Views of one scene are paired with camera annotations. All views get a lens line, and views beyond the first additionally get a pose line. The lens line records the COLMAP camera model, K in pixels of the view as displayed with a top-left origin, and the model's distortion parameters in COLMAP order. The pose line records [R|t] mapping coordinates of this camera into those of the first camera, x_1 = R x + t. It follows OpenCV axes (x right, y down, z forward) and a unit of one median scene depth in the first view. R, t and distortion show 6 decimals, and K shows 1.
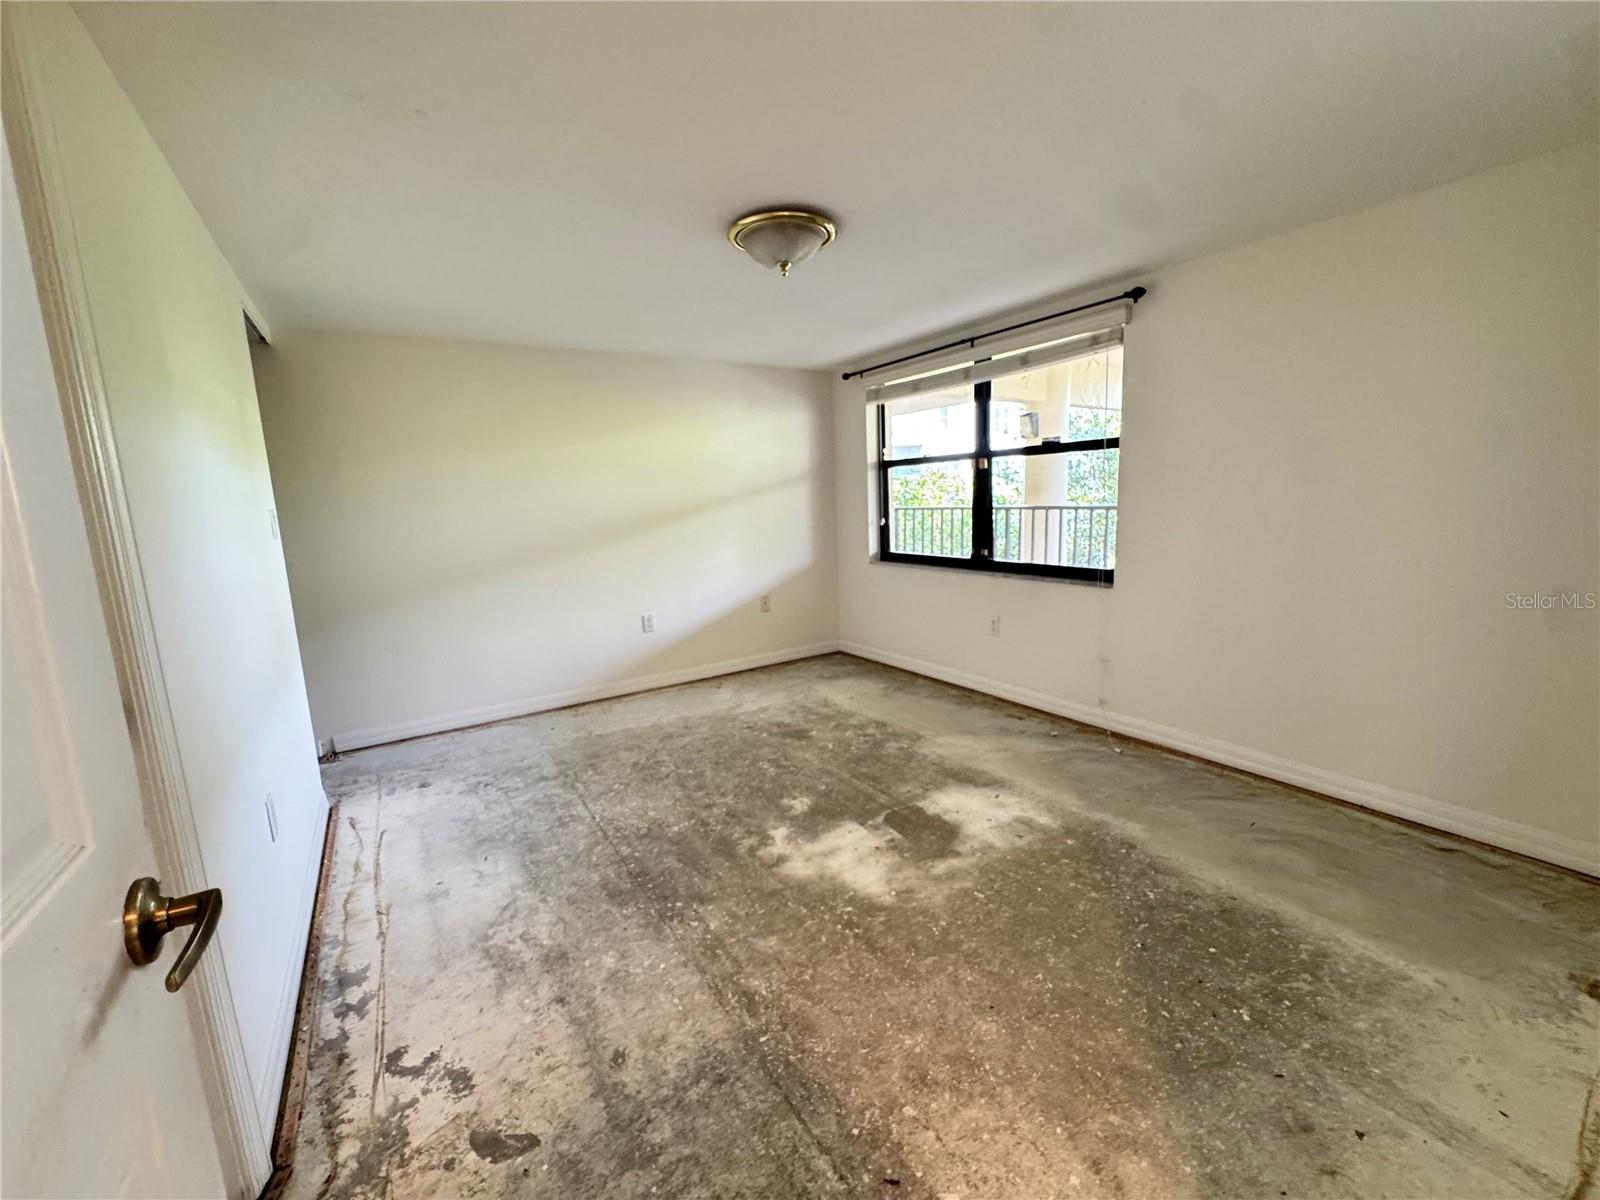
lens RADIAL K [[642.7, 0, 802.1], [0, 642.7, 602.4], [0, 0, 1]] dist [-0.002698, 0.000476]
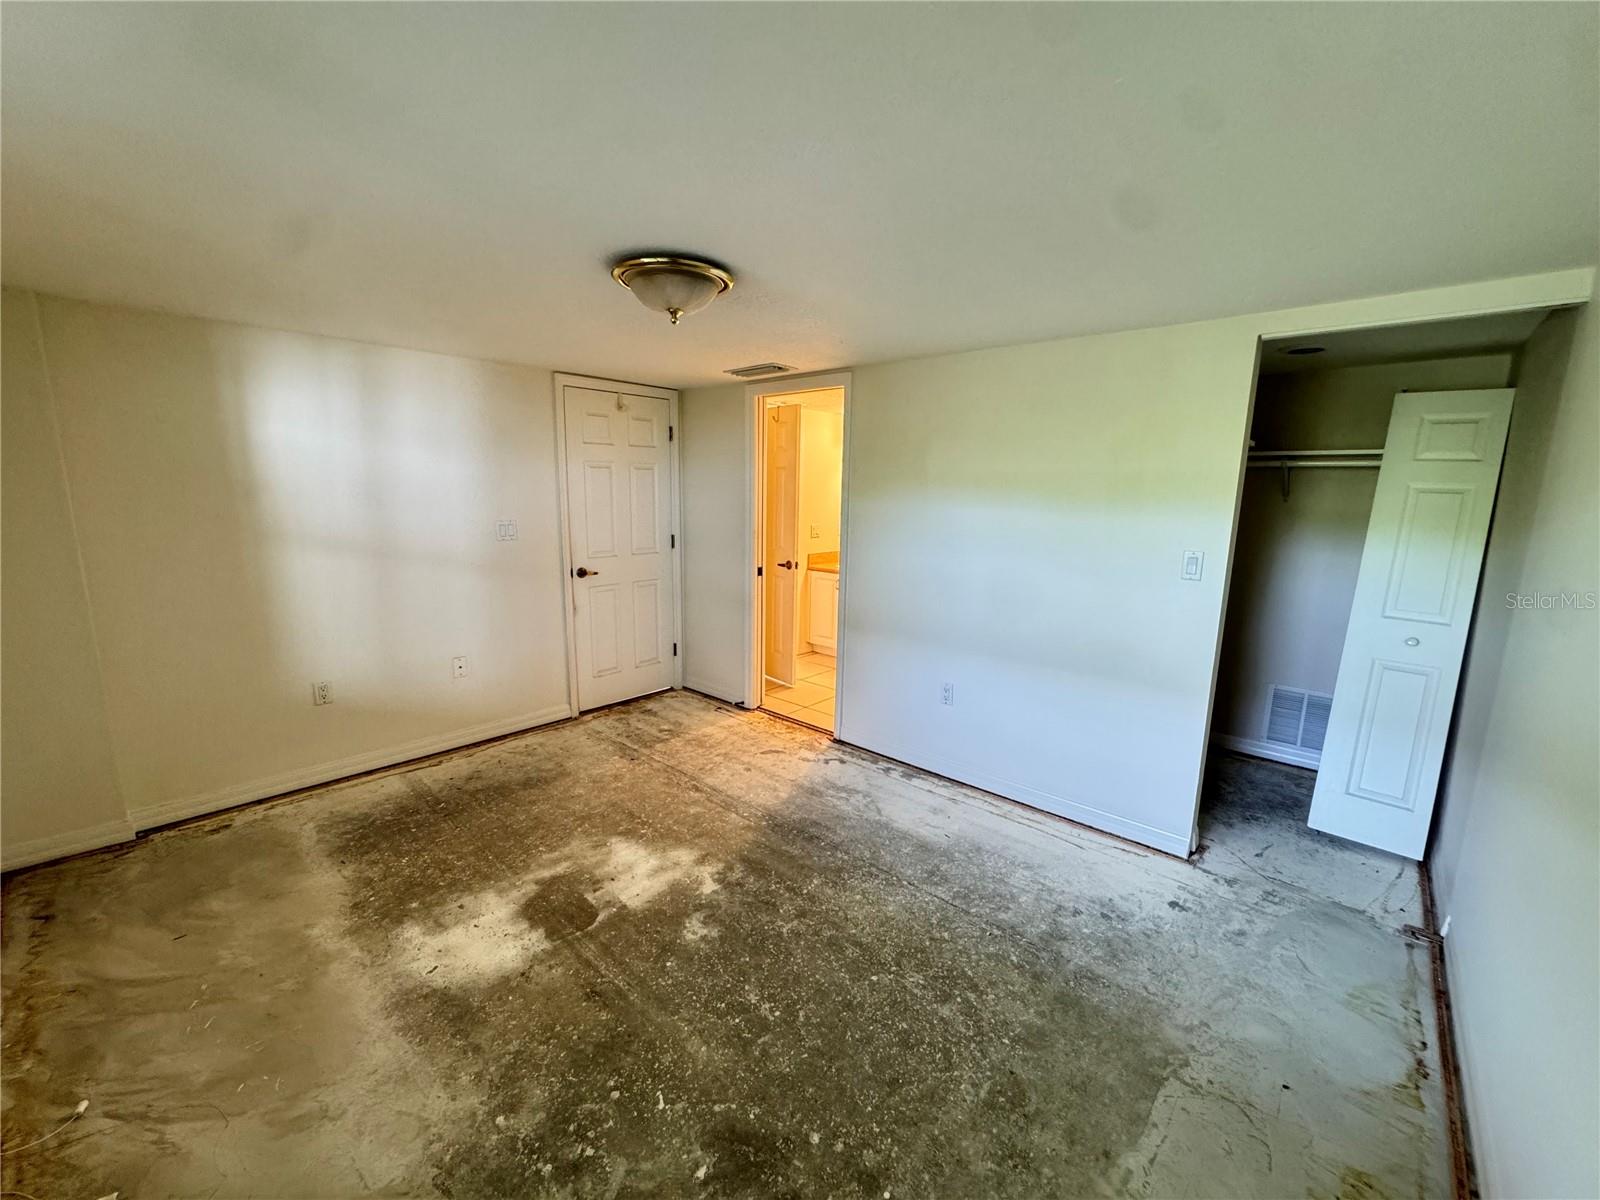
lens RADIAL K [[642.7, 0, 802.1], [0, 642.7, 602.4], [0, 0, 1]] dist [-0.002698, 0.000476]
pose [[-0.963423, 0.068740, -0.259019, 0.057351], [-0.024897, 0.939403, 0.341910, -0.425963], [0.266826, 0.335853, -0.903331, 1.877444]]
